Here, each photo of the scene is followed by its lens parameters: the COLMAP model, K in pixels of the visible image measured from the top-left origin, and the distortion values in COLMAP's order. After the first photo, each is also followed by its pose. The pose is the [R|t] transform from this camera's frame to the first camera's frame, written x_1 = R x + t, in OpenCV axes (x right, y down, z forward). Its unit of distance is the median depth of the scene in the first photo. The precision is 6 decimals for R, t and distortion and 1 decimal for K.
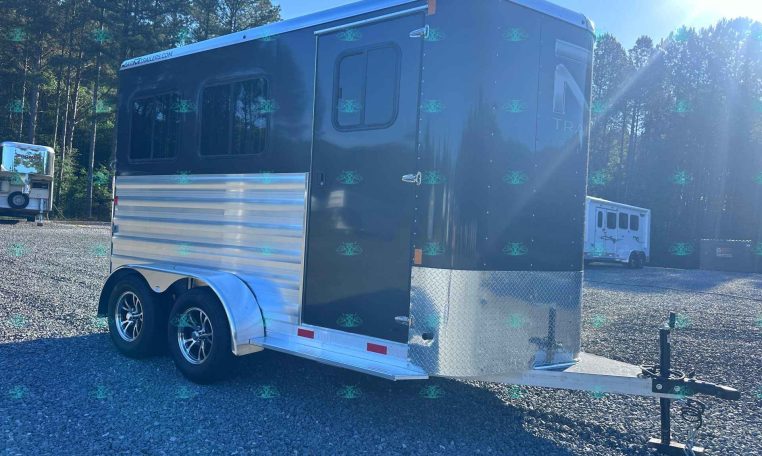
lens RADIAL K [[532.1, 0, 380.1], [0, 532.1, 224.6], [0, 0, 1]] dist [0.019905, -0.022466]
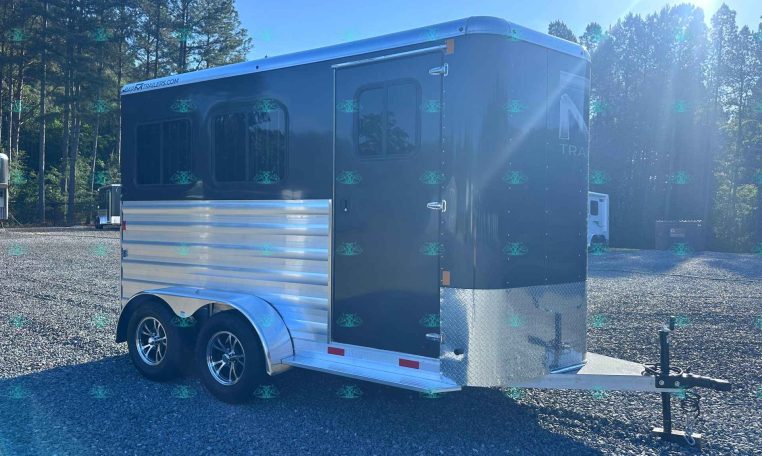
lens RADIAL K [[532.1, 0, 380.5], [0, 532.1, 226.3], [0, 0, 1]] dist [0.019905, -0.022466]
pose [[0.996342, -0.042718, 0.074008, -0.101351], [0.040932, 0.998837, 0.025489, -0.058159], [-0.075011, -0.022367, 0.996932, -0.051783]]
